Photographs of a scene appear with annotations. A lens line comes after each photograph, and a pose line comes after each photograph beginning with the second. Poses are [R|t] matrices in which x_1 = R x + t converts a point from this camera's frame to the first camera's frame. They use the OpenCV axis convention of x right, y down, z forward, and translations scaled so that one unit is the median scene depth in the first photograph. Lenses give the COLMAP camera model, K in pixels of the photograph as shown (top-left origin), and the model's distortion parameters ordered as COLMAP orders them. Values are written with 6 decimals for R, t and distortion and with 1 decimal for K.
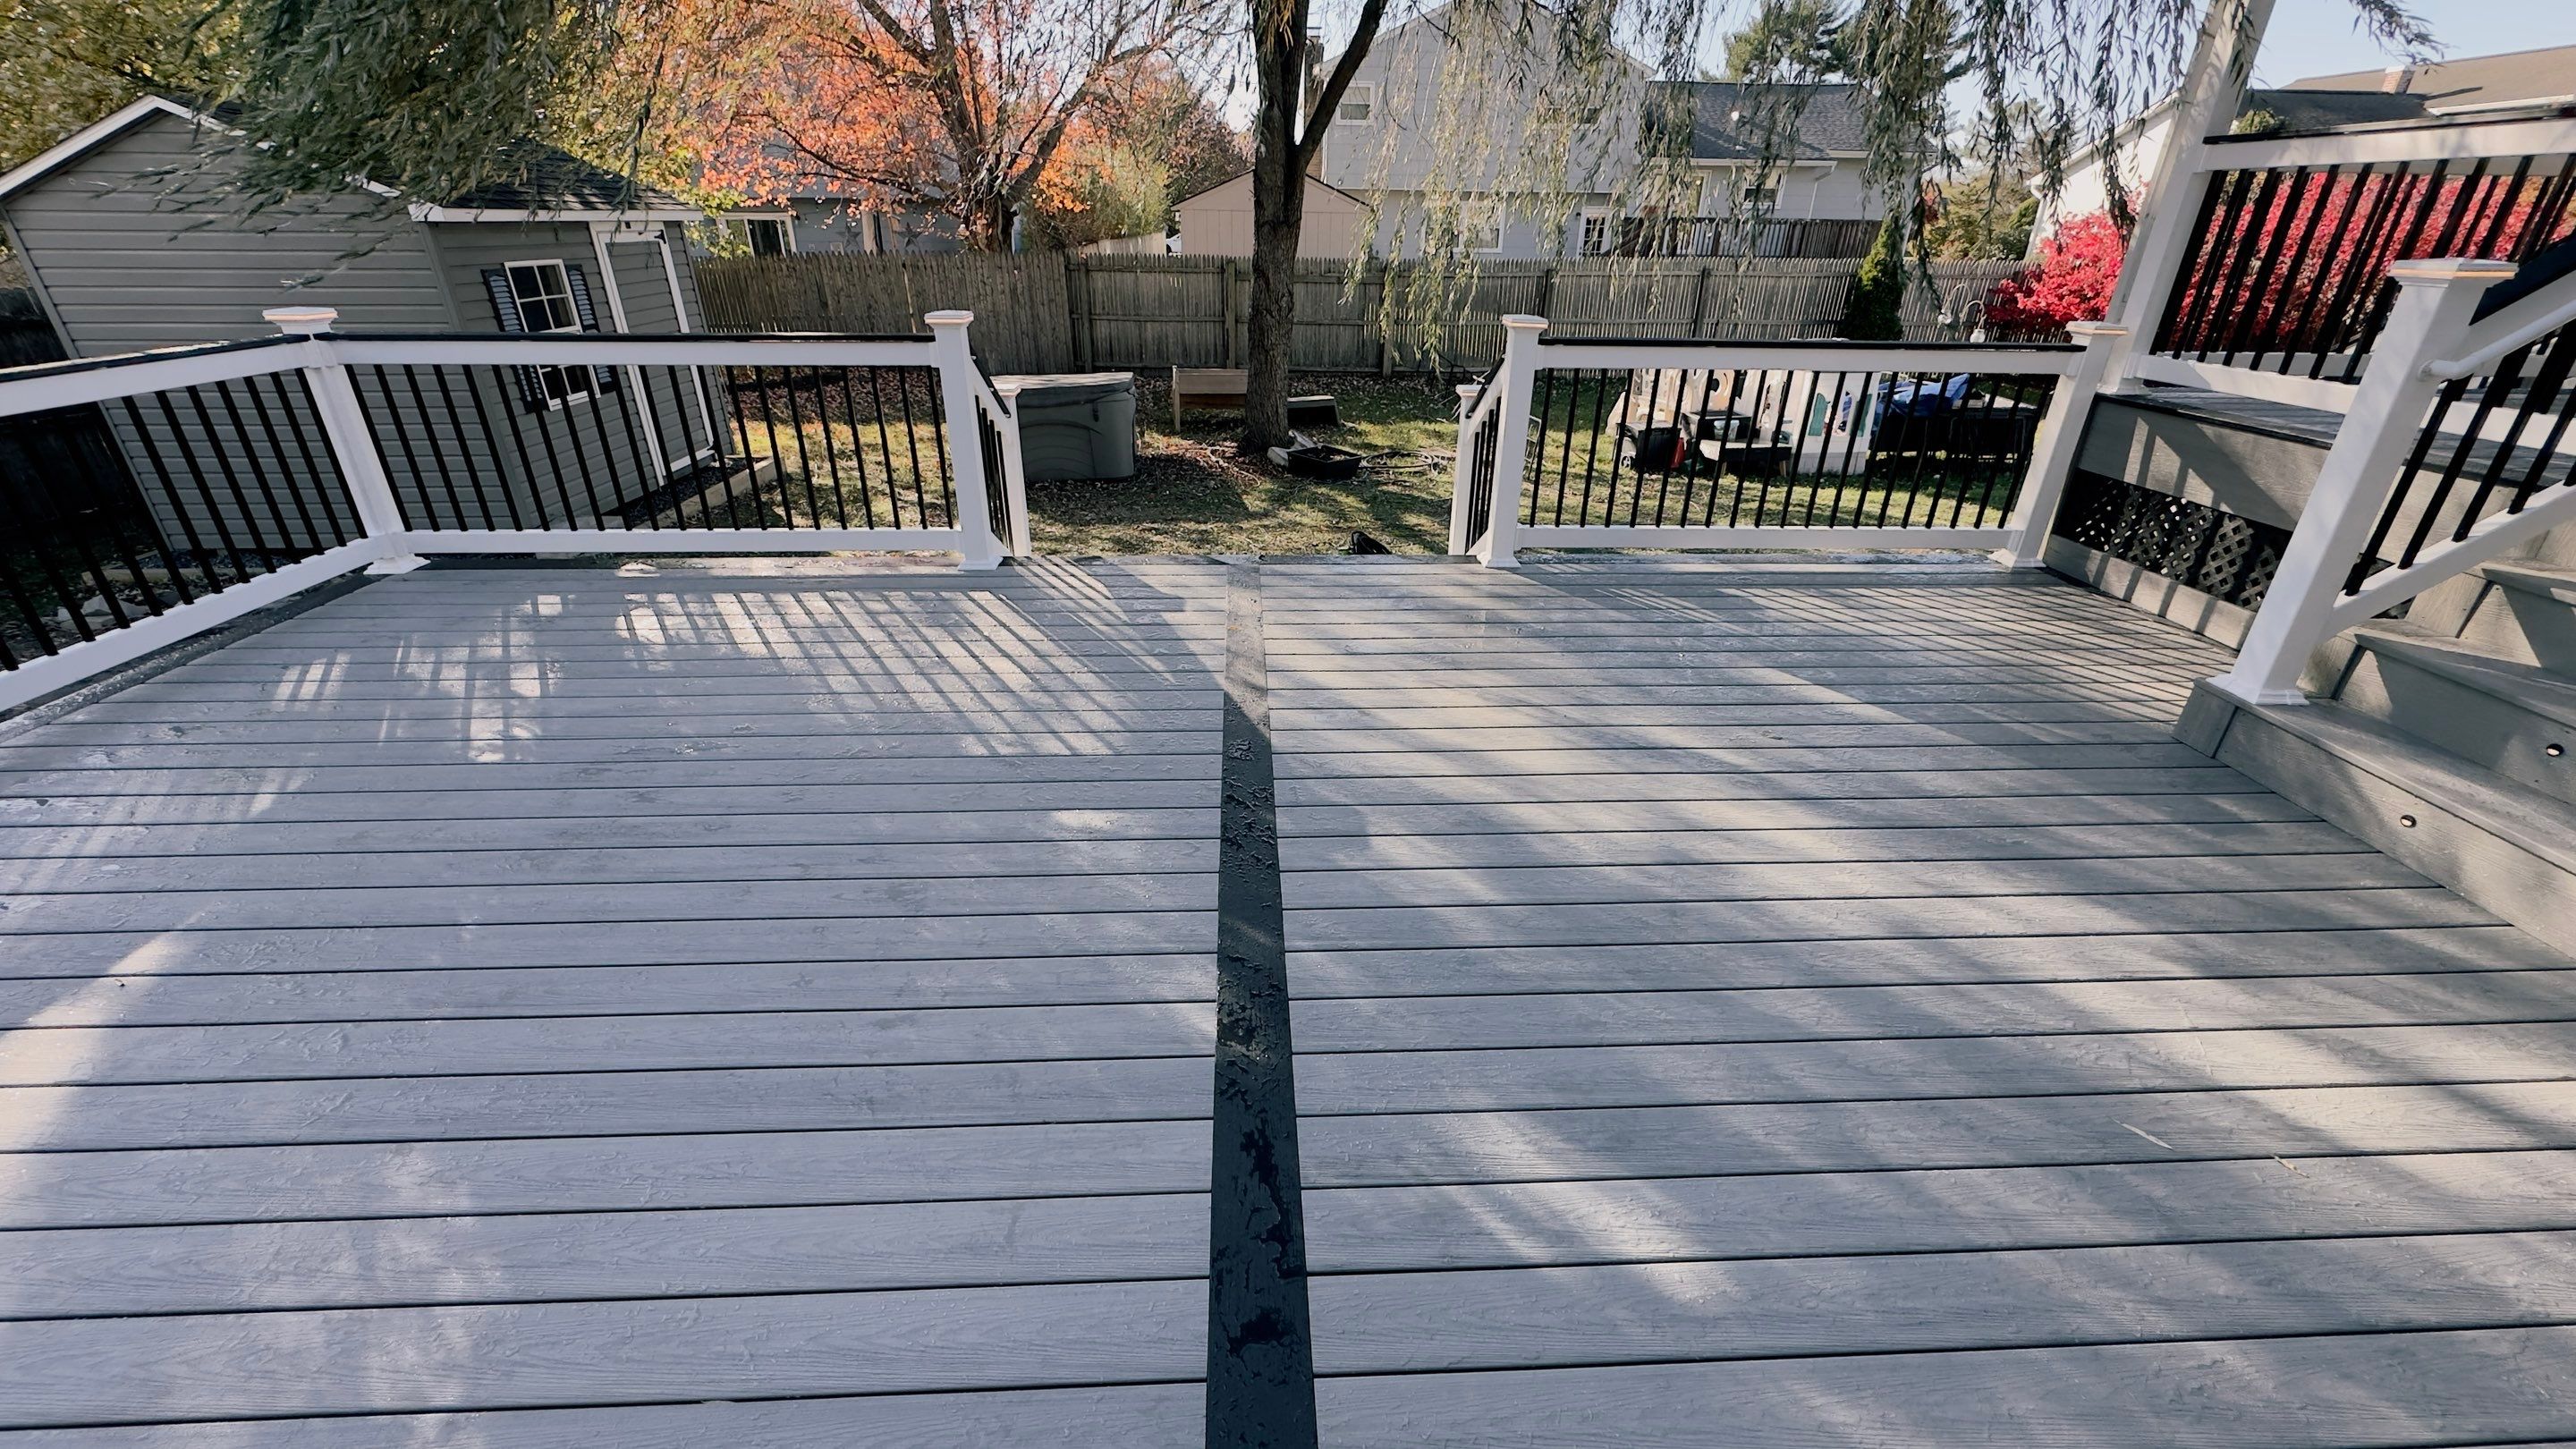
lens RADIAL K [[1025.6, 0, 1288.0], [0, 1025.6, 724.5], [0, 0, 1]] dist [0.000030, -0.000111]
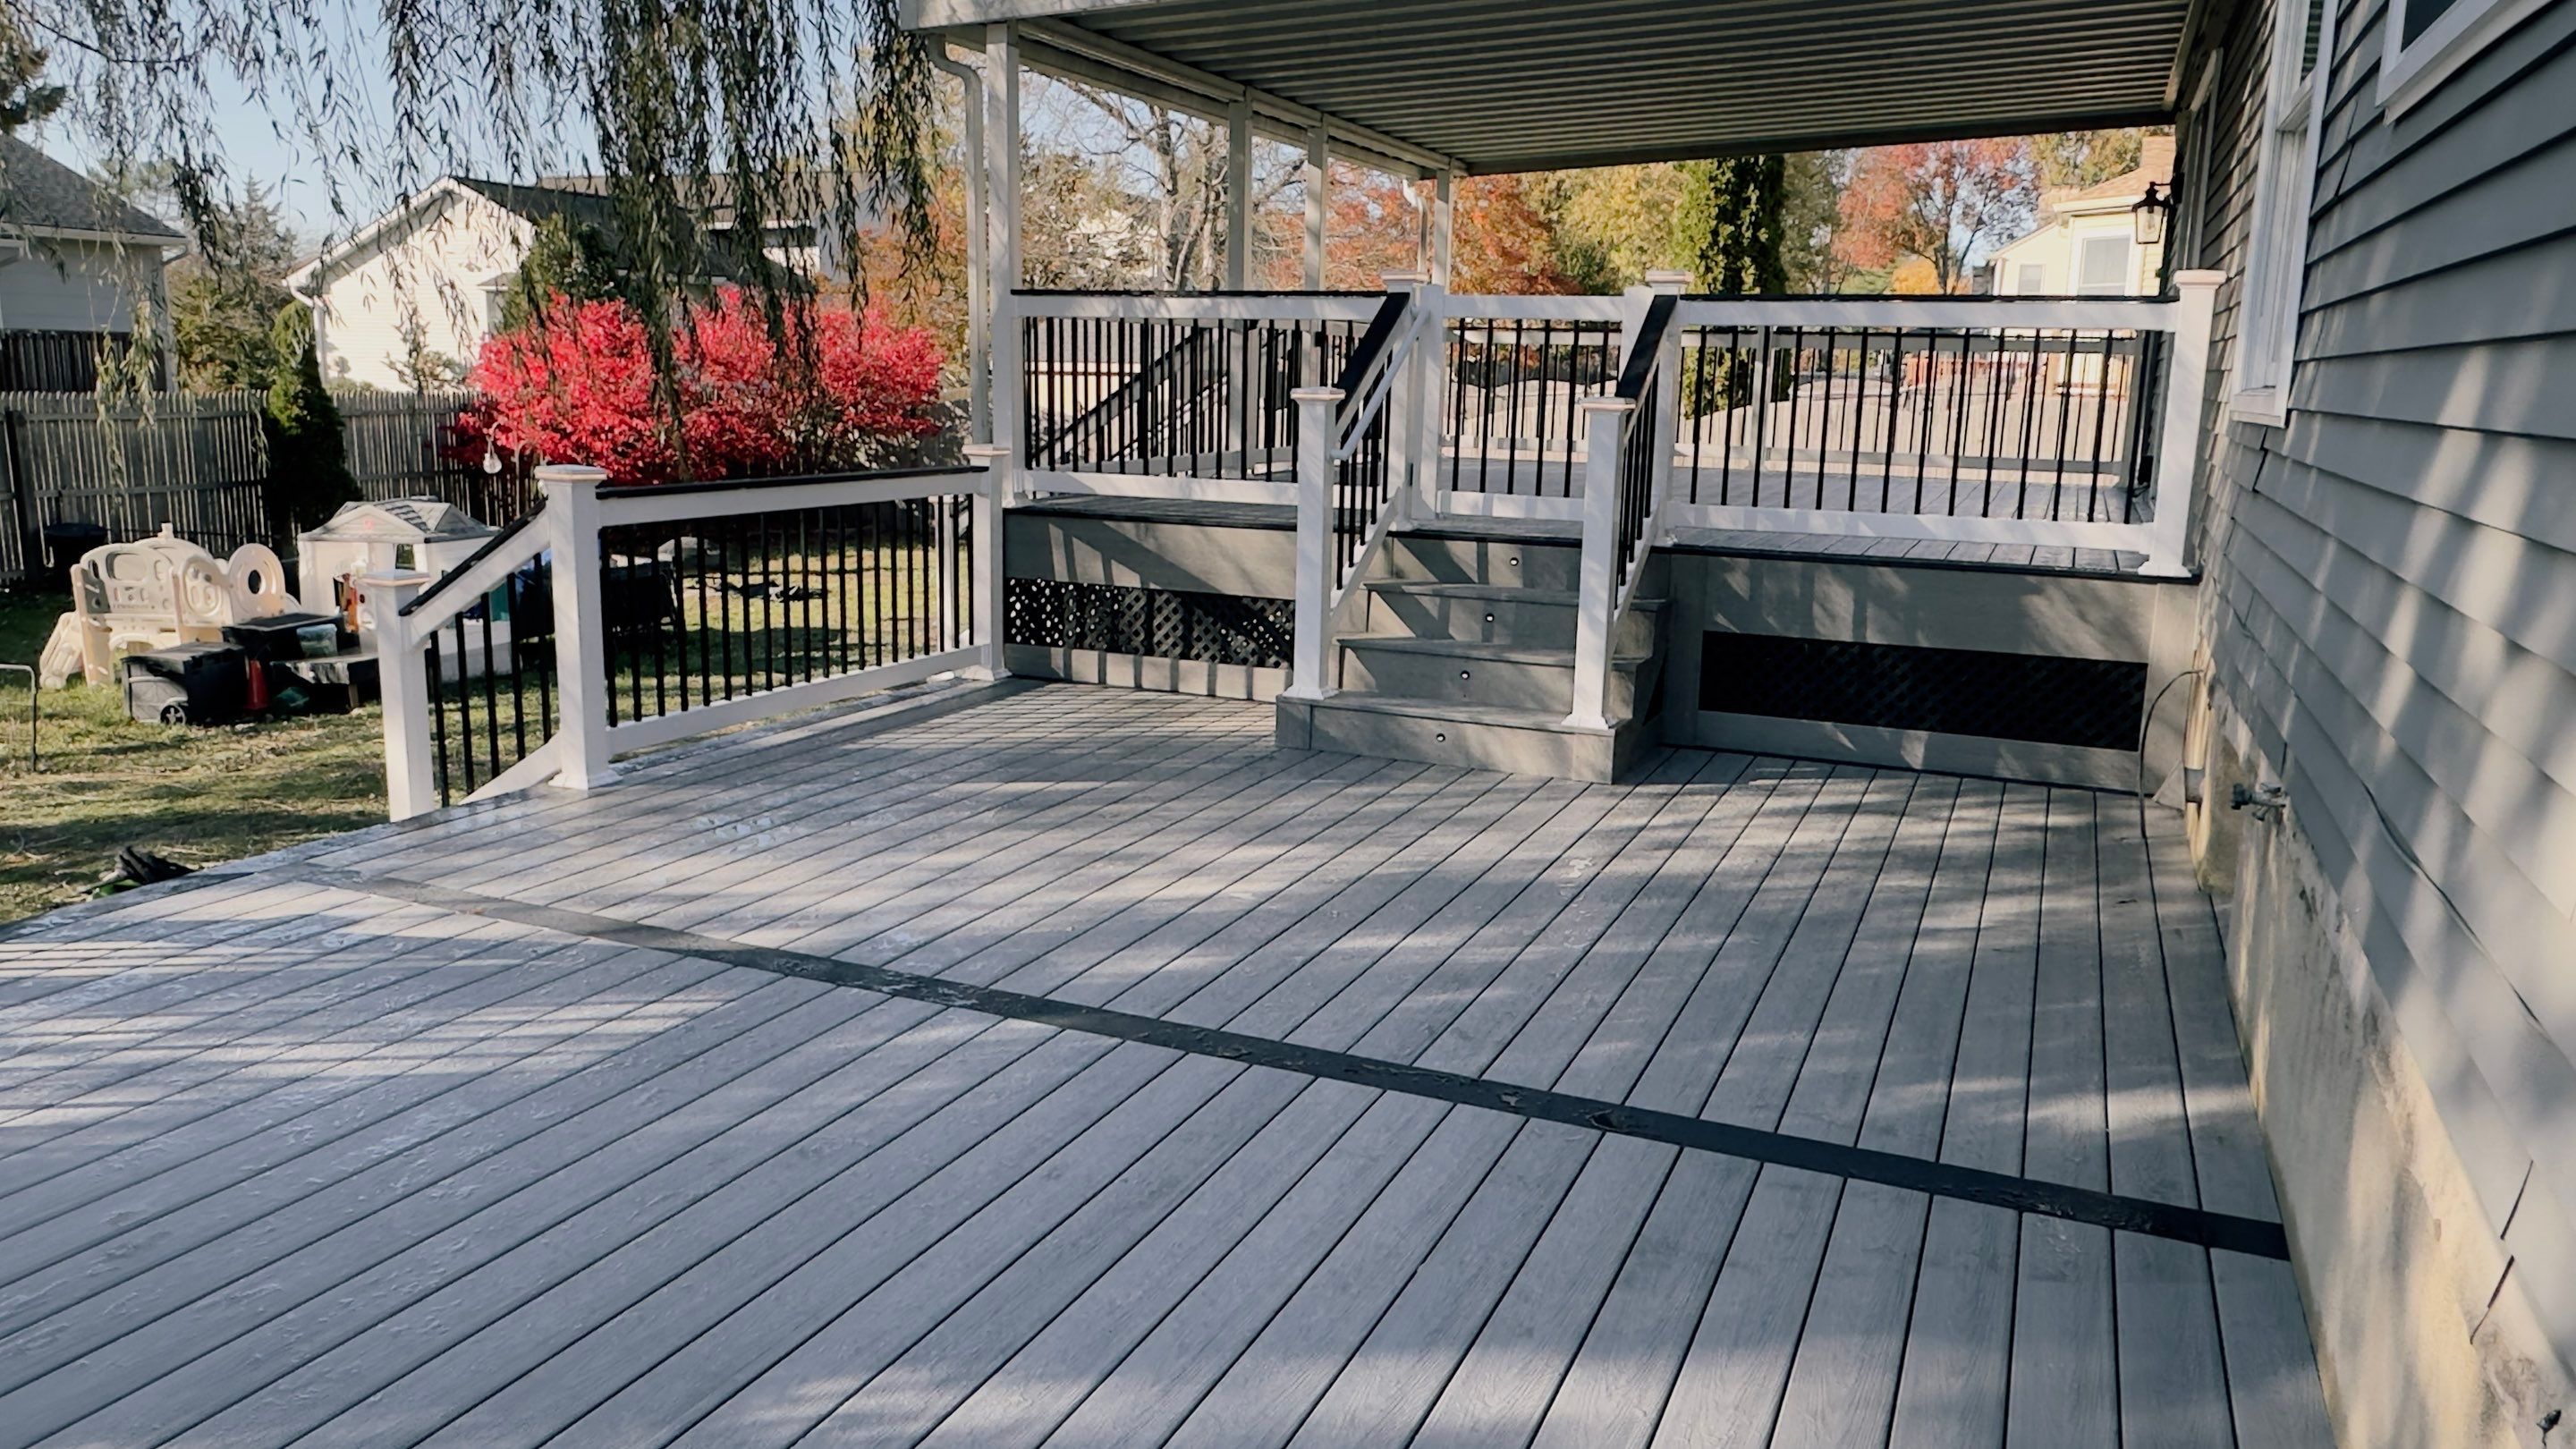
lens RADIAL K [[1835.6, 0, 1288.0], [0, 1835.6, 724.5], [0, 0, 1]] dist [0.002858, -0.001130]
pose [[0.434074, -0.175061, 0.883704, -0.819023], [0.384251, 0.923210, -0.005856, 0.004607], [-0.814820, 0.342106, 0.468009, -0.041229]]
